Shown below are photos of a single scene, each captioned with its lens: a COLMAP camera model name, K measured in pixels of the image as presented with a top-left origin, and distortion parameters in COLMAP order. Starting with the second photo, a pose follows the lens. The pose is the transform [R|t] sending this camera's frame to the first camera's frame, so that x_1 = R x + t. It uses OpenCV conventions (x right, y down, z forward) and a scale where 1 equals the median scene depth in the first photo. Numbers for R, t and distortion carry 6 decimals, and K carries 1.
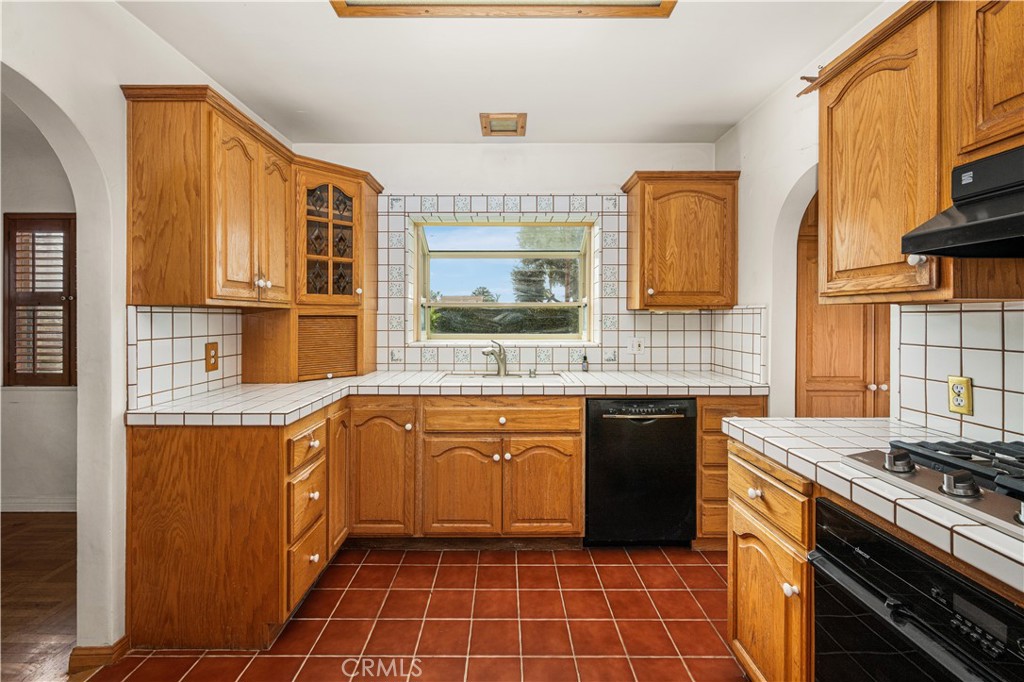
lens RADIAL K [[415.4, 0, 511.5], [0, 415.4, 329.2], [0, 0, 1]] dist [0.000634, -0.000298]
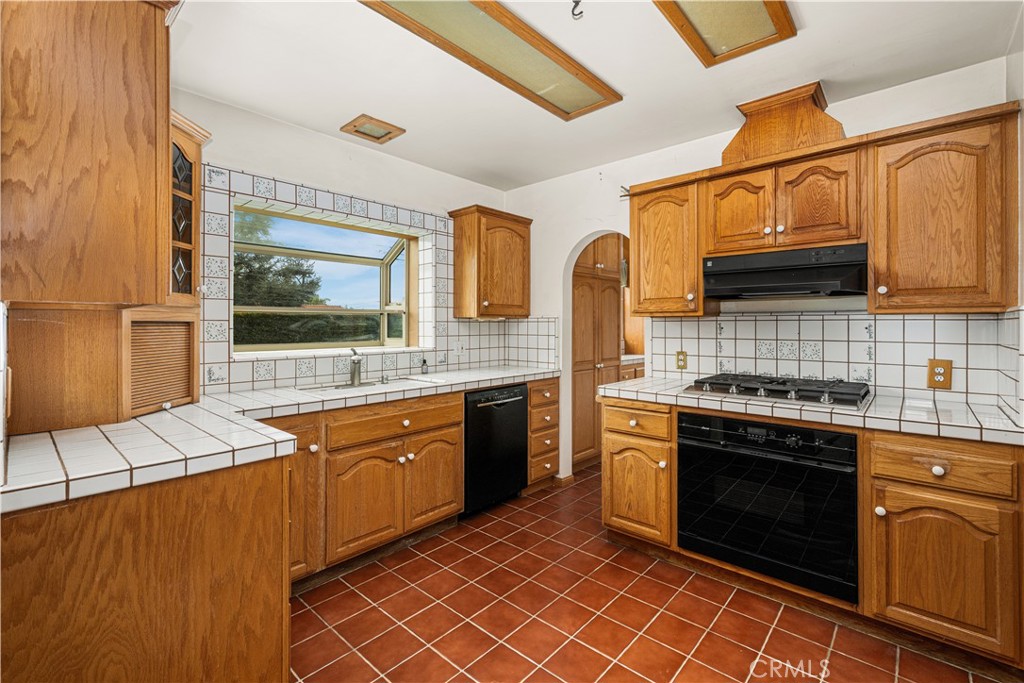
lens RADIAL K [[431.5, 0, 513.0], [0, 431.5, 339.0], [0, 0, 1]] dist [0.000322, -0.000025]
pose [[0.683945, -0.024644, 0.729117, -0.619422], [0.022749, 0.999664, 0.012449, 0.001630], [-0.729178, 0.008072, 0.684276, 0.063561]]
